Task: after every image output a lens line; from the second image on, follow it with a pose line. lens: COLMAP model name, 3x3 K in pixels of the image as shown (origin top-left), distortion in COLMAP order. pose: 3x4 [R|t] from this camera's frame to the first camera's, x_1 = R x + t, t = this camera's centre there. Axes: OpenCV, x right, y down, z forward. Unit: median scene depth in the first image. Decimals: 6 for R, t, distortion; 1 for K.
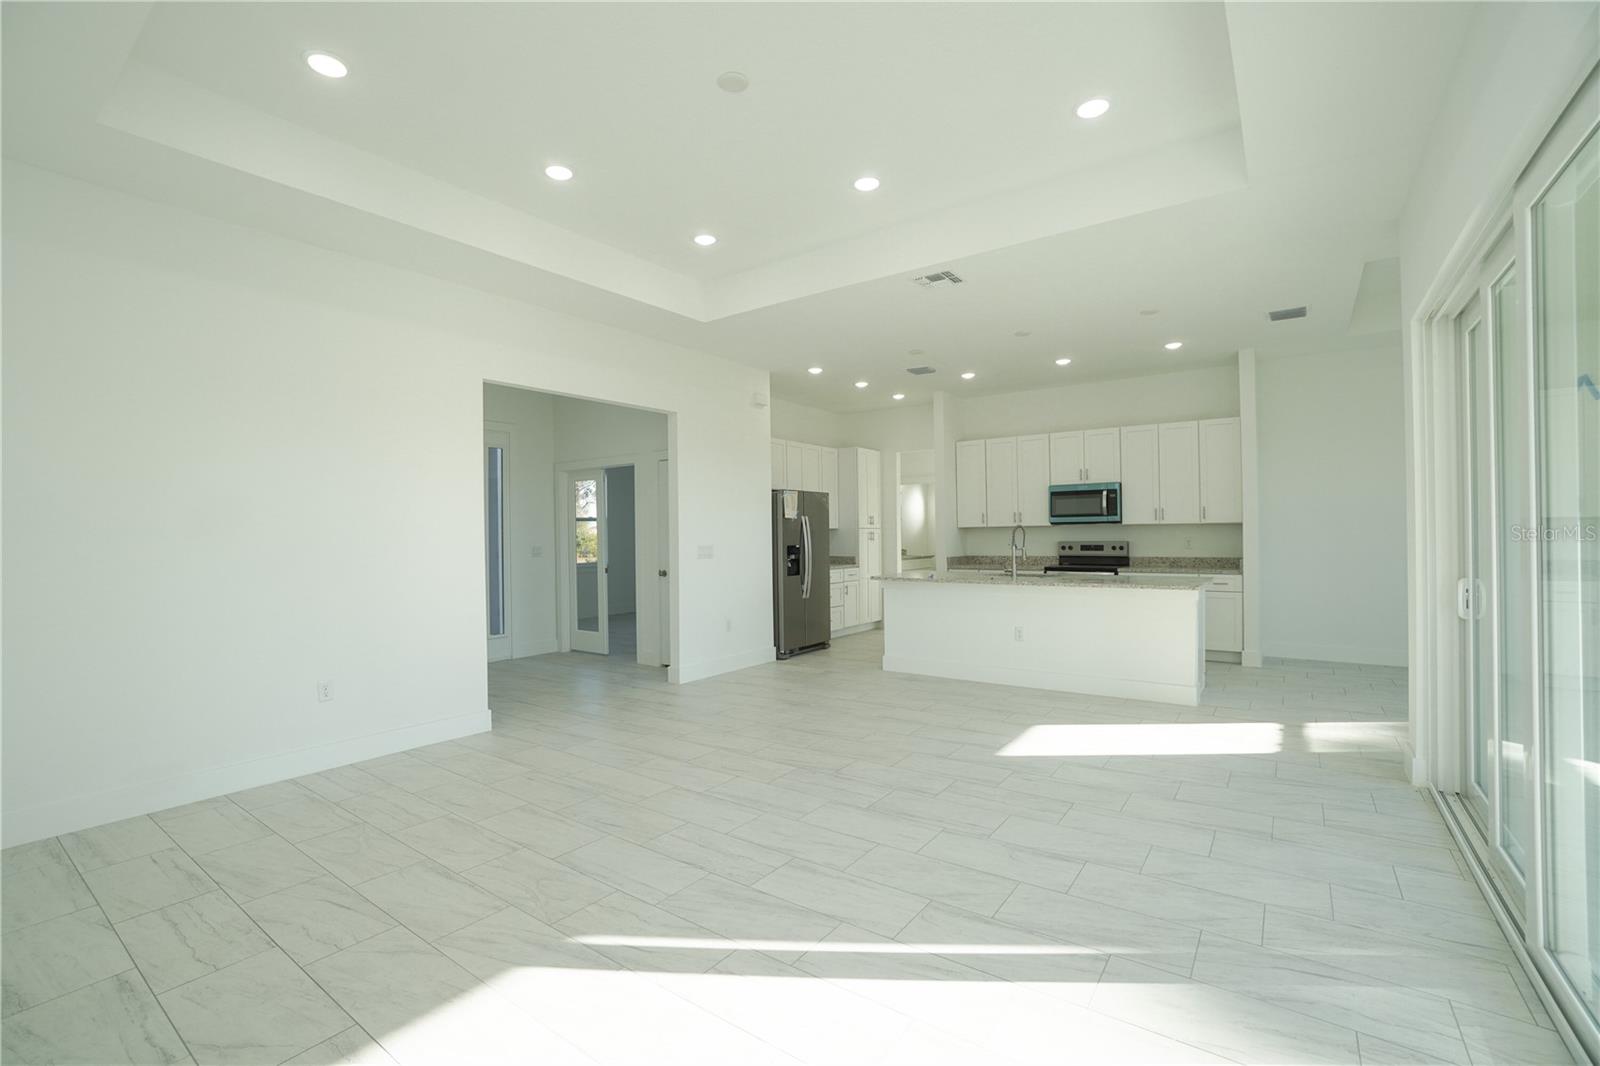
lens RADIAL K [[691.7, 0, 800.0], [0, 691.7, 533.0], [0, 0, 1]] dist [-0.033875, 0.000213]
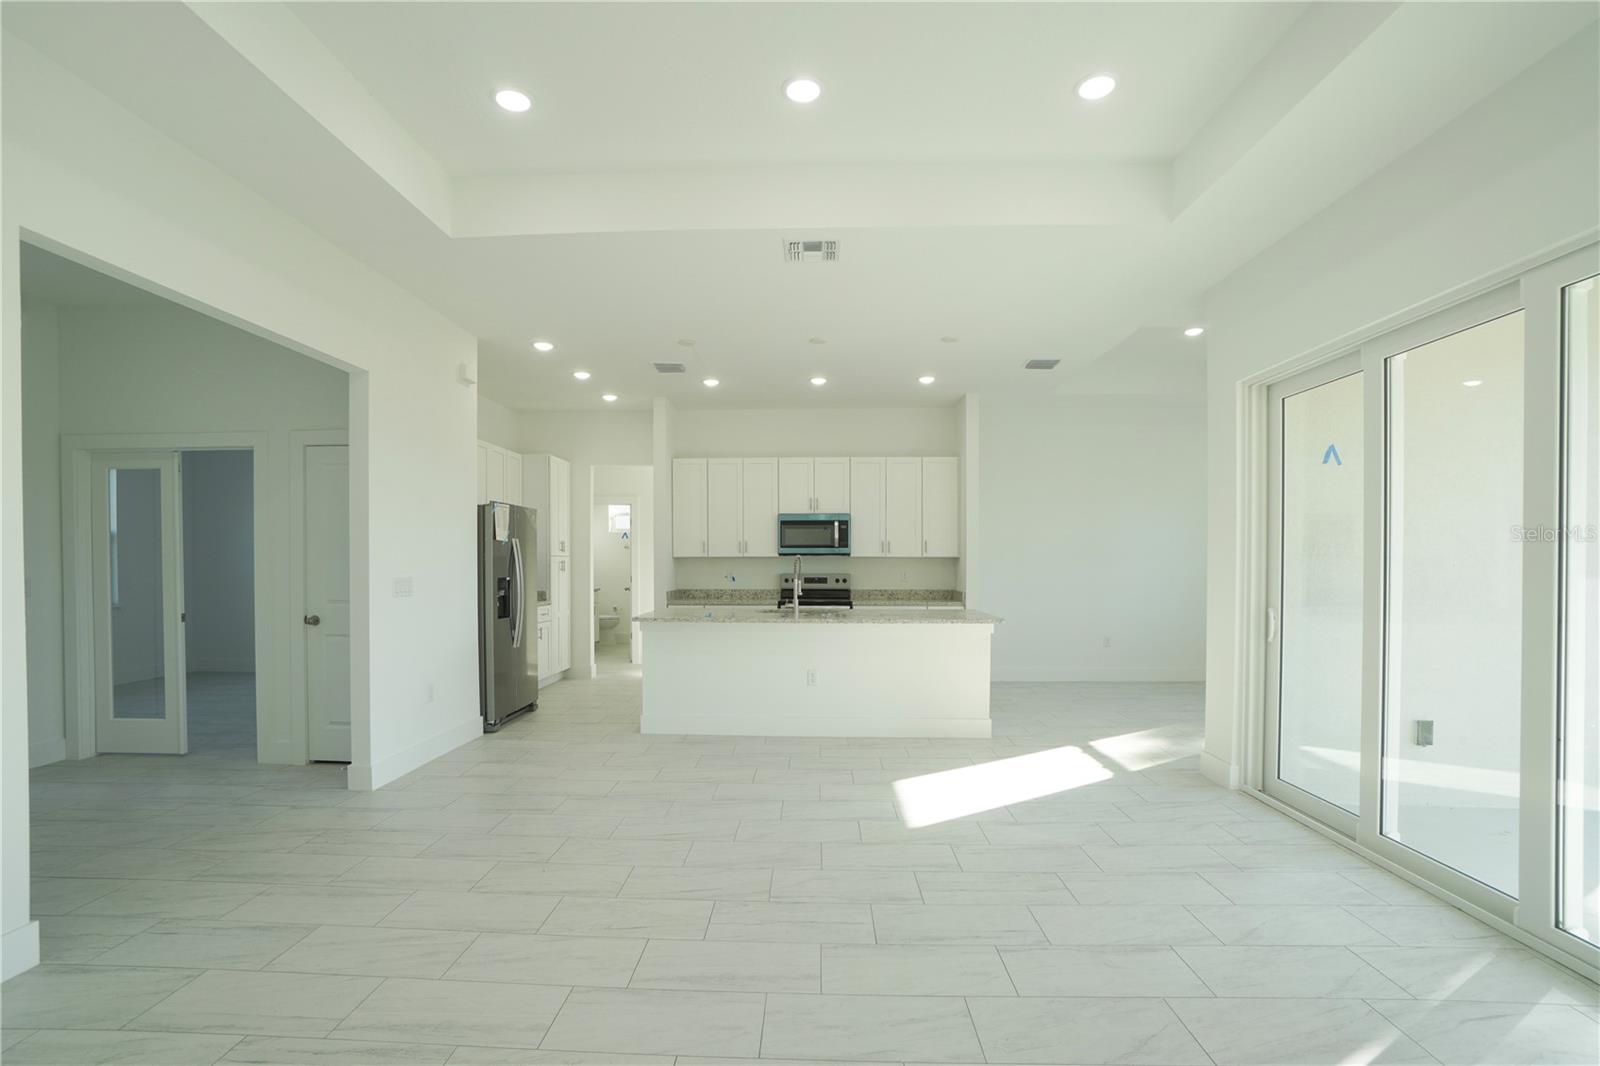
lens RADIAL K [[719.5, 0, 780.4], [0, 719.5, 571.5], [0, 0, 1]] dist [-0.057118, 0.019722]
pose [[0.838746, 0.006110, 0.544488, -0.174664], [-0.011747, 0.999907, 0.006875, 0.002796], [-0.544395, -0.012162, 0.838741, 0.193309]]
